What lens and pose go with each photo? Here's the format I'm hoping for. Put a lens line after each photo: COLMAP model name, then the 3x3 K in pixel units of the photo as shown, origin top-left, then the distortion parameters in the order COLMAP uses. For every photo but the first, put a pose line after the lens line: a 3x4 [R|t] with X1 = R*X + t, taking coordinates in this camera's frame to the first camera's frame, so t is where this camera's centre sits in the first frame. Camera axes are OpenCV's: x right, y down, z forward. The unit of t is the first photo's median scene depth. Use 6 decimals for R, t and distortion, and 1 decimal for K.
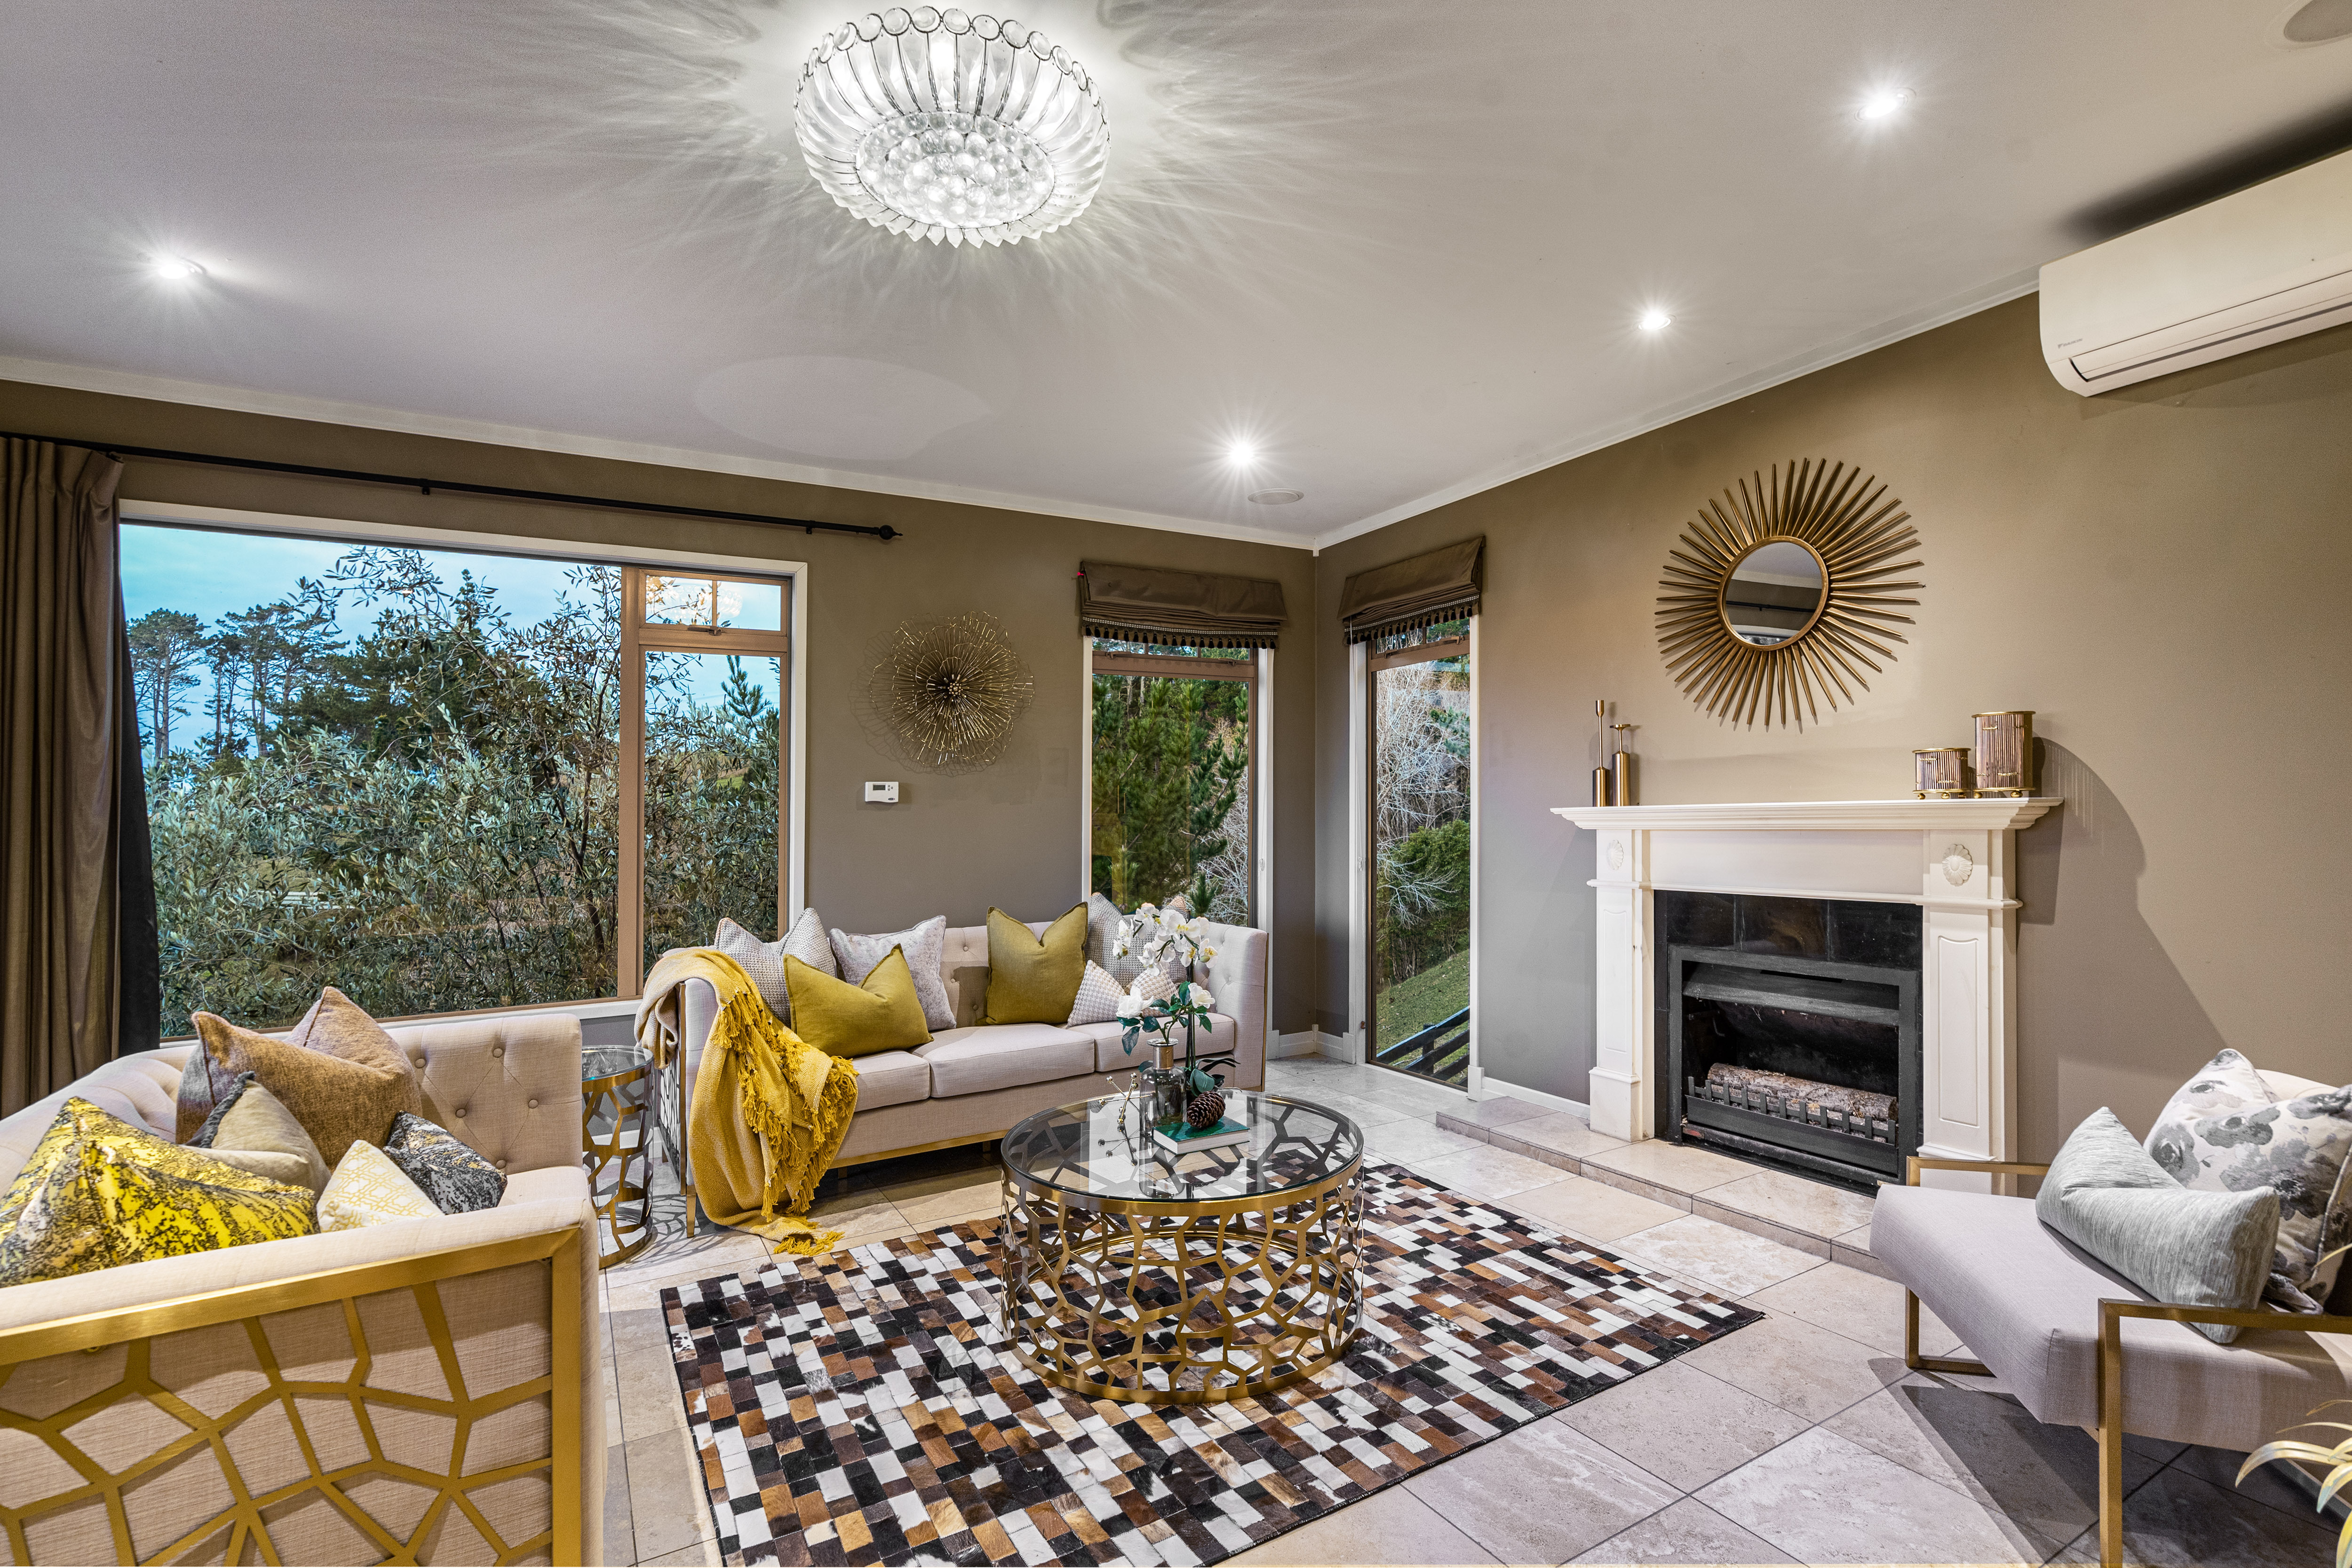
lens RADIAL K [[1069.6, 0, 1186.0], [0, 1069.6, 800.9], [0, 0, 1]] dist [-0.002344, 0.001932]
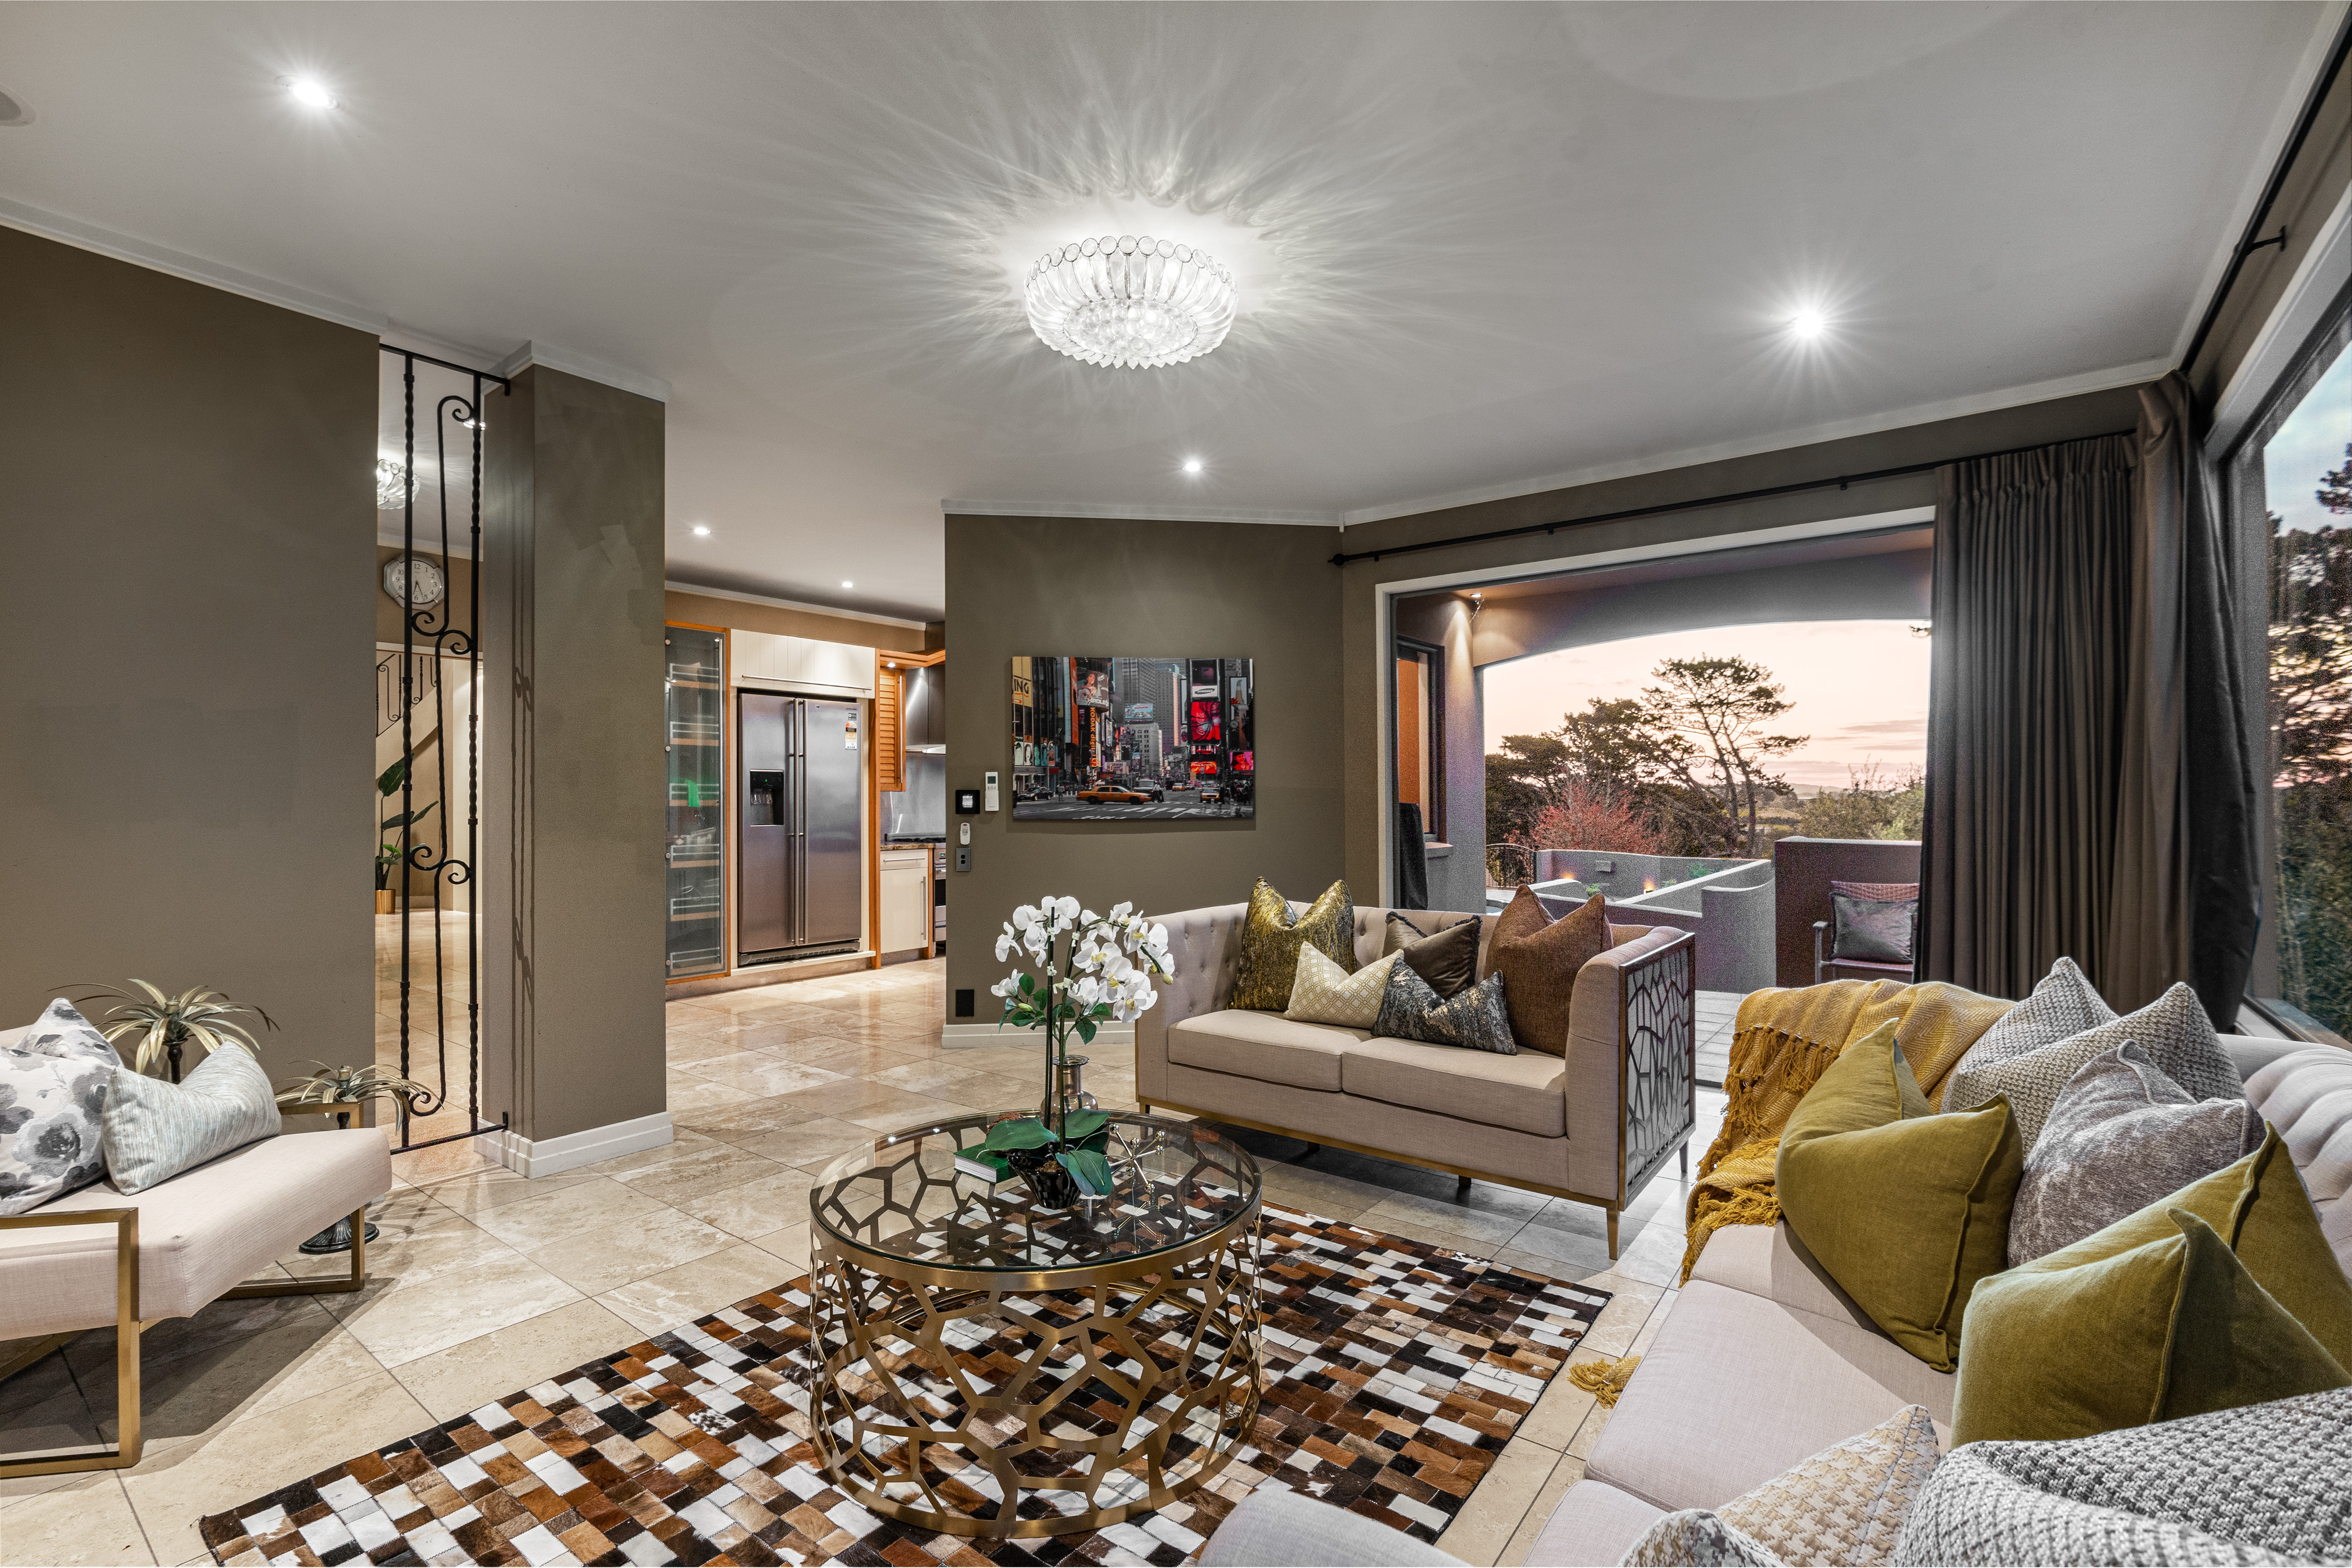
lens RADIAL K [[1069.6, 0, 1186.9], [0, 1069.6, 795.9], [0, 0, 1]] dist [-0.002344, 0.001932]
pose [[-0.921676, 0.018806, -0.387504, 0.210466], [0.023633, 0.999691, -0.007693, 0.031674], [0.387239, -0.016248, -0.921836, 1.876698]]
